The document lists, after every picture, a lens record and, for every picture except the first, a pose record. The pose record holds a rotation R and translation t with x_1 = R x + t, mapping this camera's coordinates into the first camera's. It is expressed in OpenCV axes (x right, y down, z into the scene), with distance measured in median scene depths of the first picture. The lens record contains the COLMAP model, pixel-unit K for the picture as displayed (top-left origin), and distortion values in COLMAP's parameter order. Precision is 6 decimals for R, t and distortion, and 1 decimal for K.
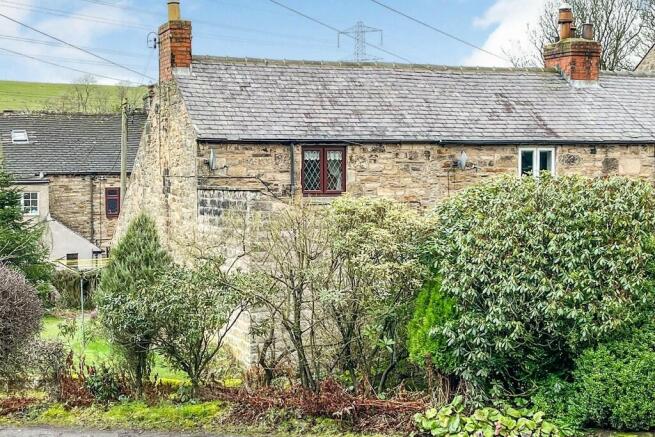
lens RADIAL K [[987.6, 0, 327.0], [0, 987.6, 217.7], [0, 0, 1]] dist [0.018177, 0.000000]
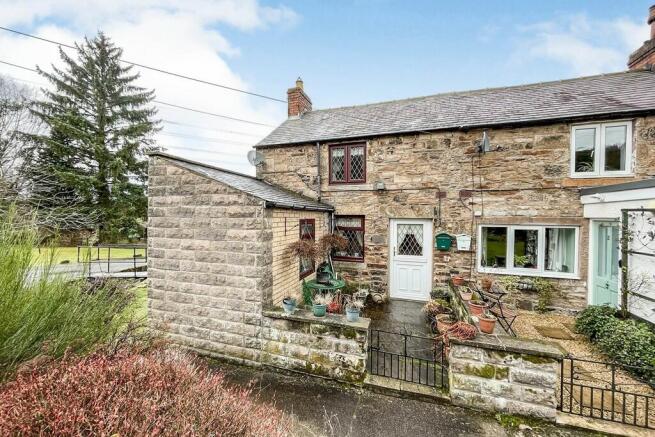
lens RADIAL K [[267.7, 0, 330.0], [0, 267.7, 220.6], [0, 0, 1]] dist [-0.002572, 0.000101]
pose [[0.780352, 0.019427, -0.625038, 0.187302], [-0.036305, 0.999239, -0.014269, 0.028175], [0.624285, 0.033826, 0.780464, 0.719237]]
